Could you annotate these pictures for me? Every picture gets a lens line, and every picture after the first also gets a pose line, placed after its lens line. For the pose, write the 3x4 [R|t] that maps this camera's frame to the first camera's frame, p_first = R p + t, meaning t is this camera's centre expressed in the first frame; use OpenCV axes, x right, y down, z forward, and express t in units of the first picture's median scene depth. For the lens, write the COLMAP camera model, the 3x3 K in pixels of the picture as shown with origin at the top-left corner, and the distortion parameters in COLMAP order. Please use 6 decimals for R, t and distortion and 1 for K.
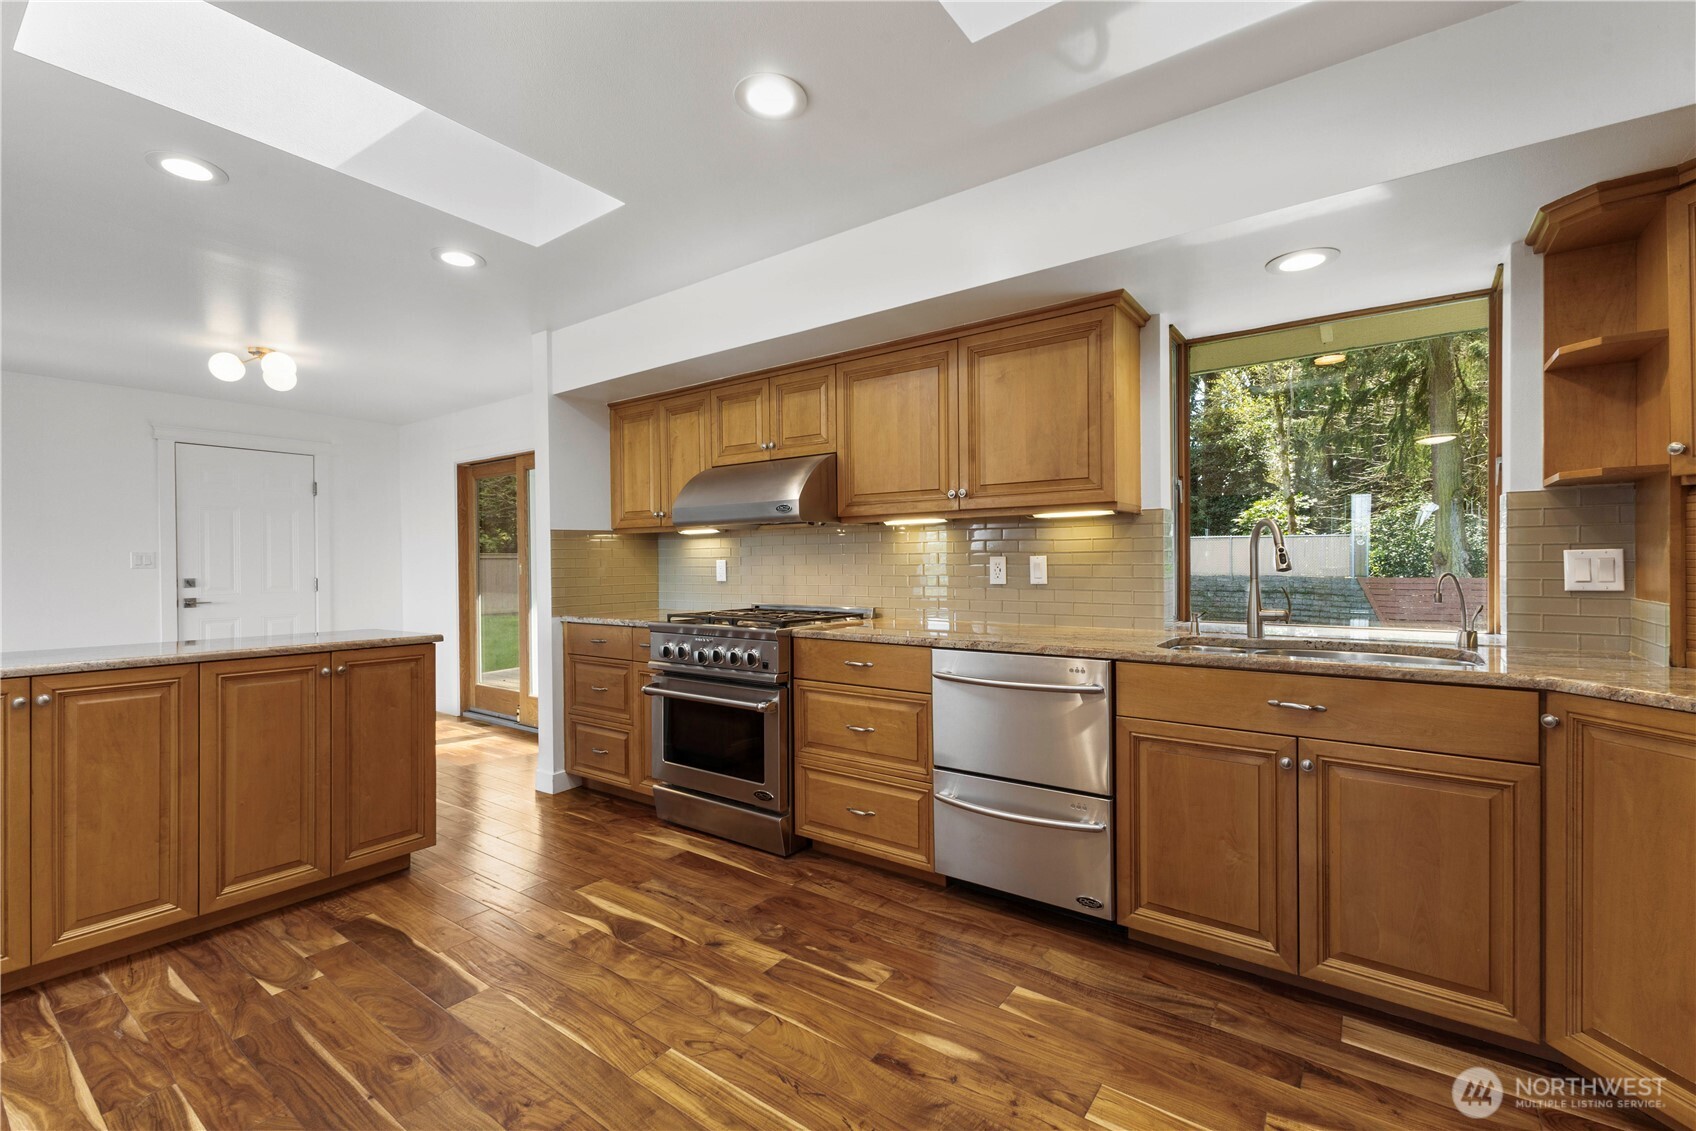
lens RADIAL K [[731.0, 0, 853.8], [0, 731.0, 559.7], [0, 0, 1]] dist [0.020868, -0.009116]
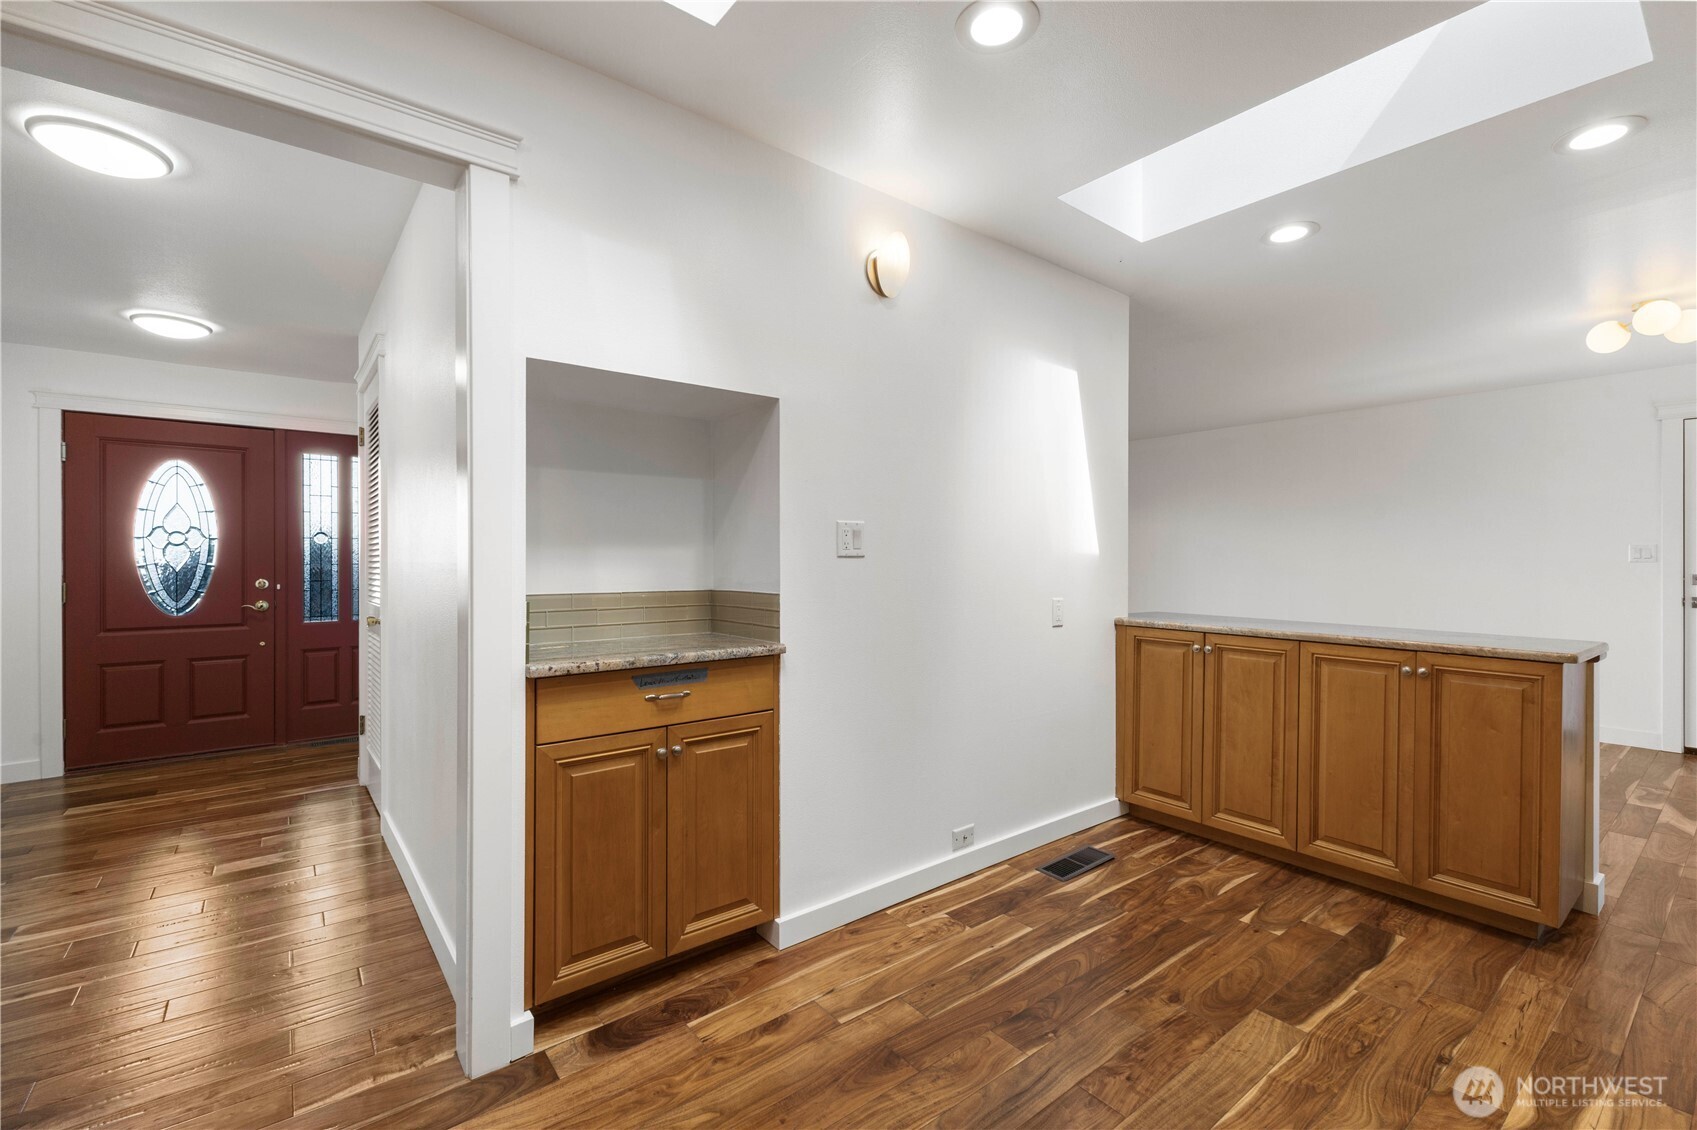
lens RADIAL K [[729.3, 0, 848.5], [0, 729.3, 565.0], [0, 0, 1]] dist [0.015889, -0.000035]
pose [[-0.269169, 0.014625, -0.962982, 0.452324], [0.002494, 0.999892, 0.014488, -0.002122], [0.963090, 0.001499, -0.269176, 0.621506]]
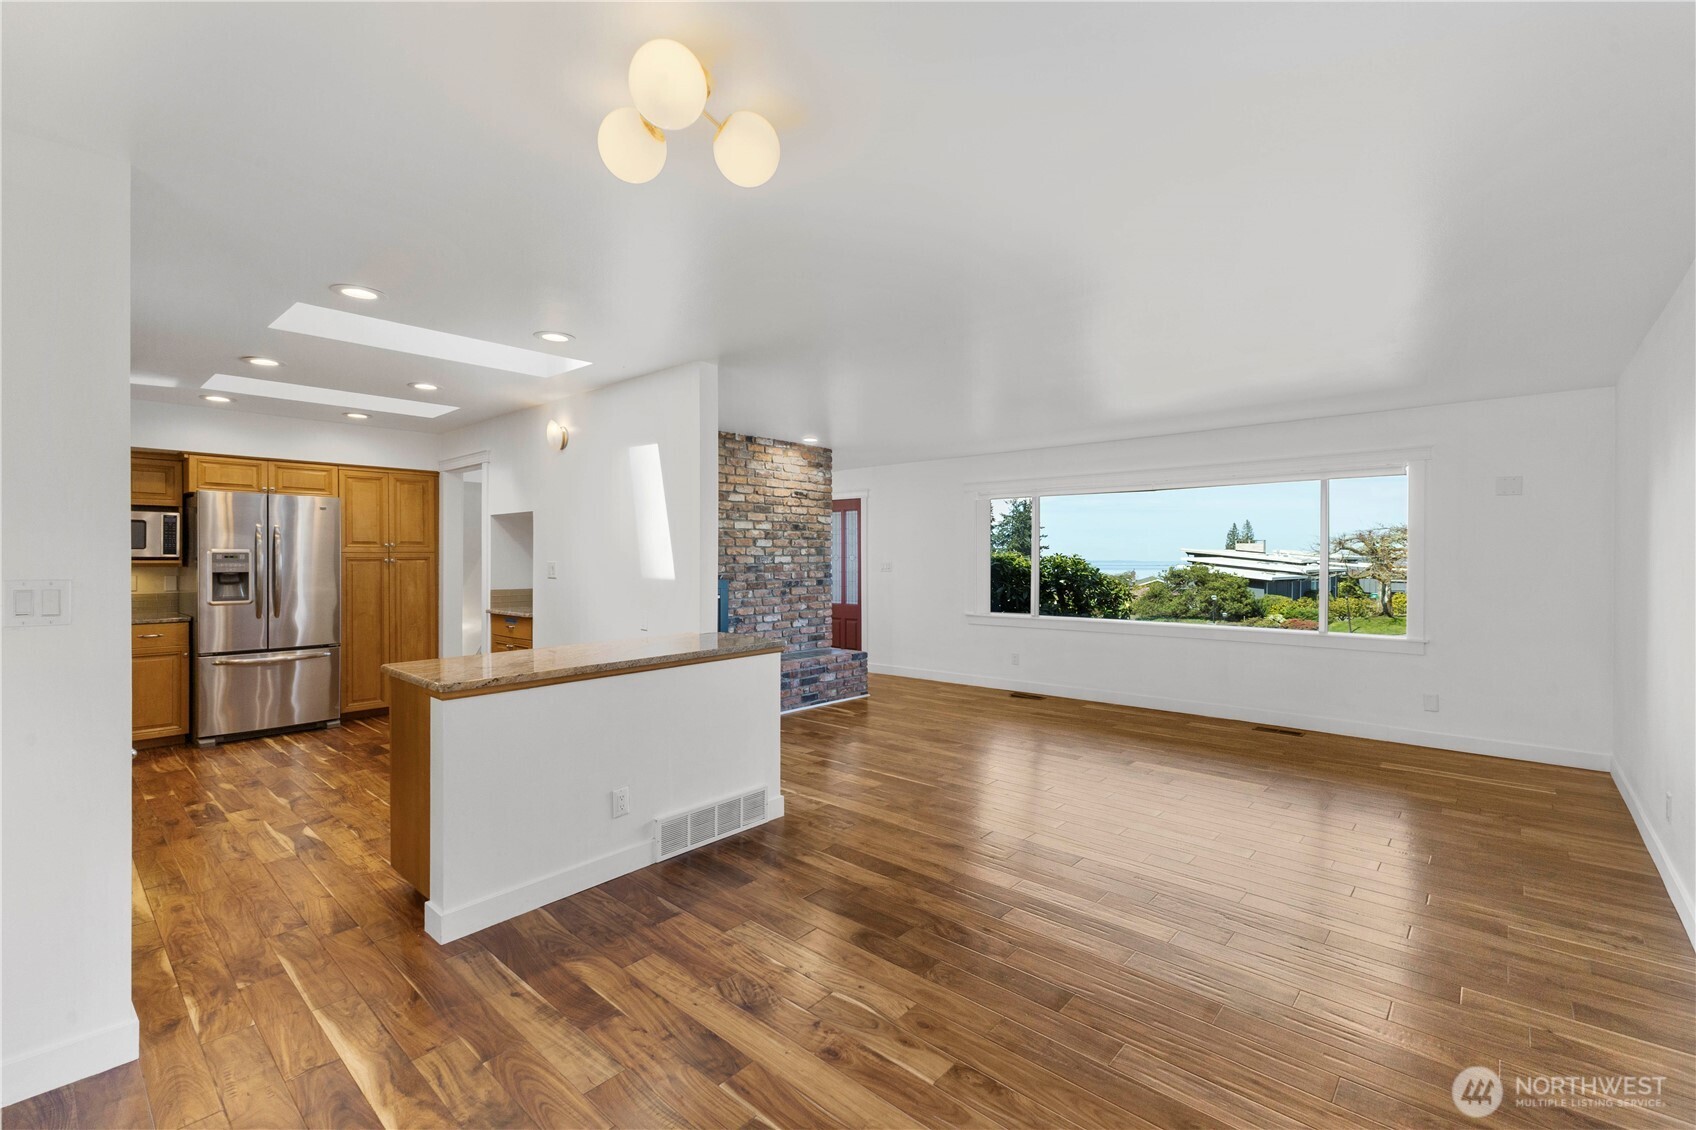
lens RADIAL K [[731.0, 0, 853.8], [0, 731.0, 559.2], [0, 0, 1]] dist [0.020868, -0.009116]
pose [[-0.995207, 0.008430, 0.097431, -1.662085], [0.008470, 0.999964, -0.000005, -0.048996], [-0.097428, 0.000821, -0.995242, 2.469704]]
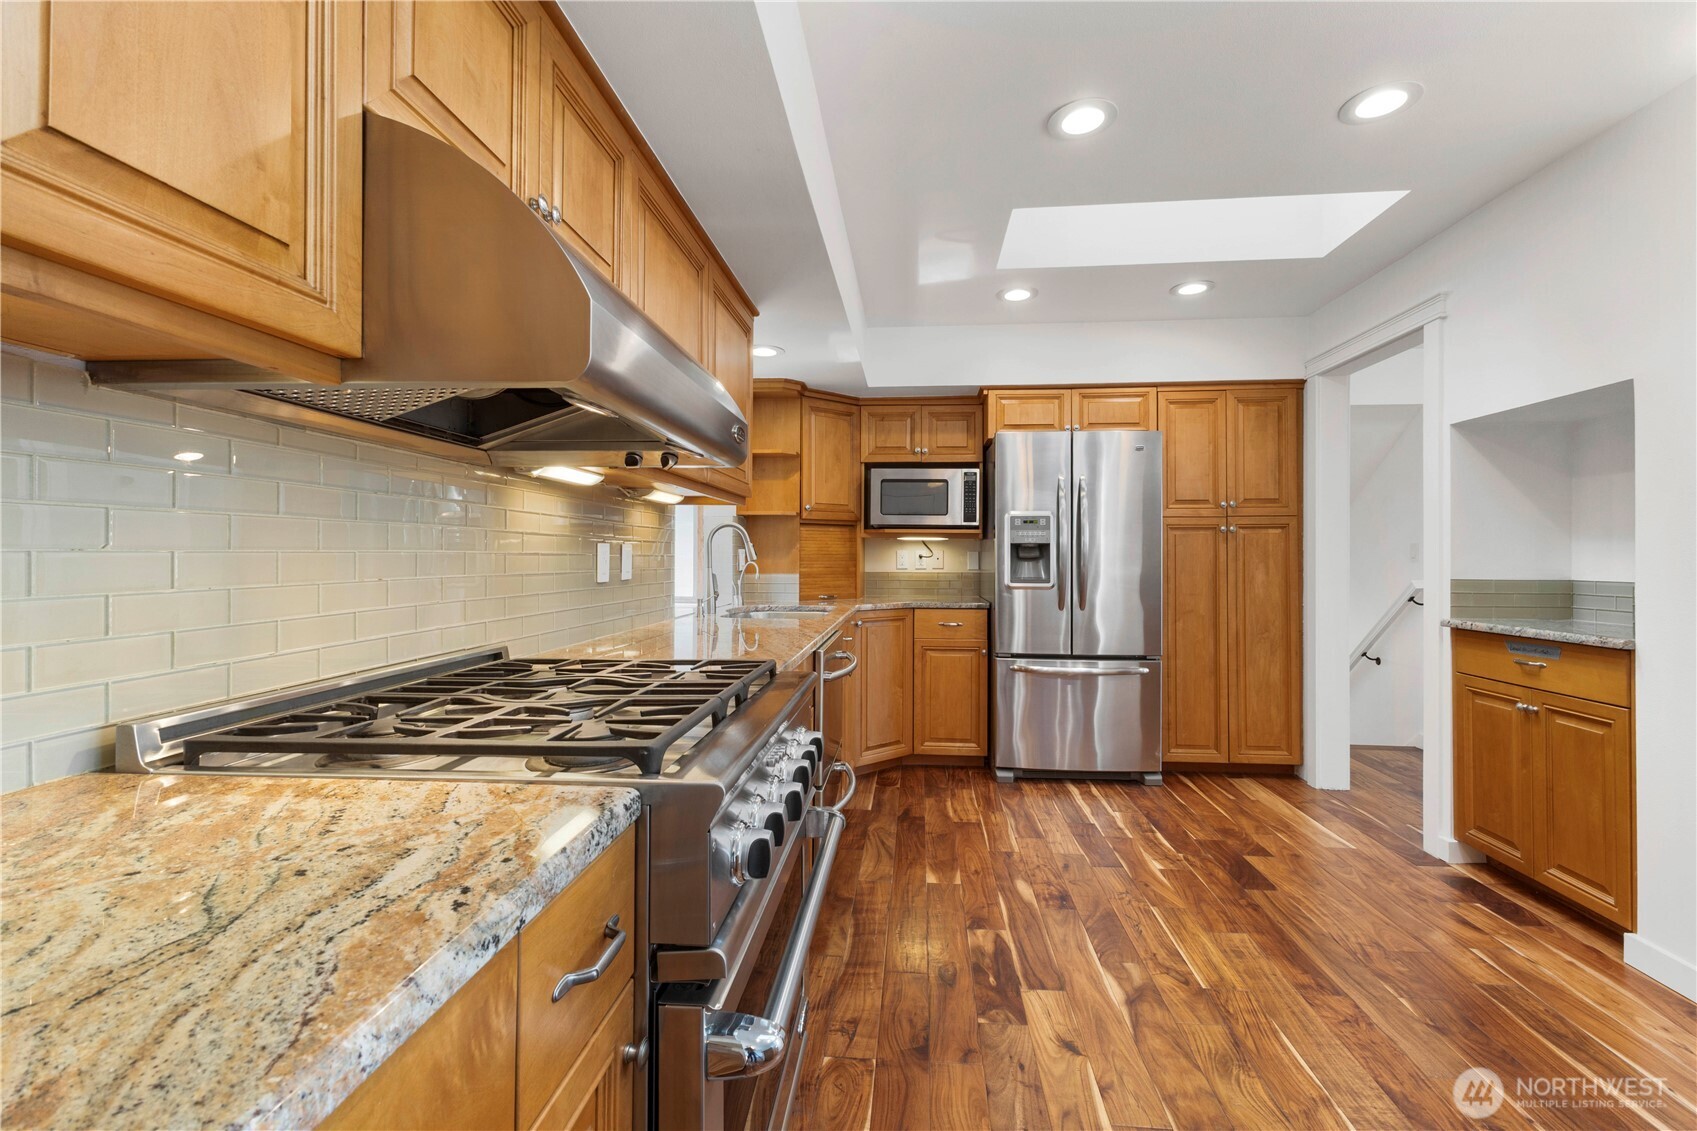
lens RADIAL K [[731.4, 0, 854.3], [0, 731.4, 559.7], [0, 0, 1]] dist [0.020868, -0.009116]
pose [[-0.511647, 0.006226, 0.859173, -0.723421], [0.001494, 0.999979, -0.006357, 0.019764], [-0.859195, -0.001969, -0.511645, 1.556967]]
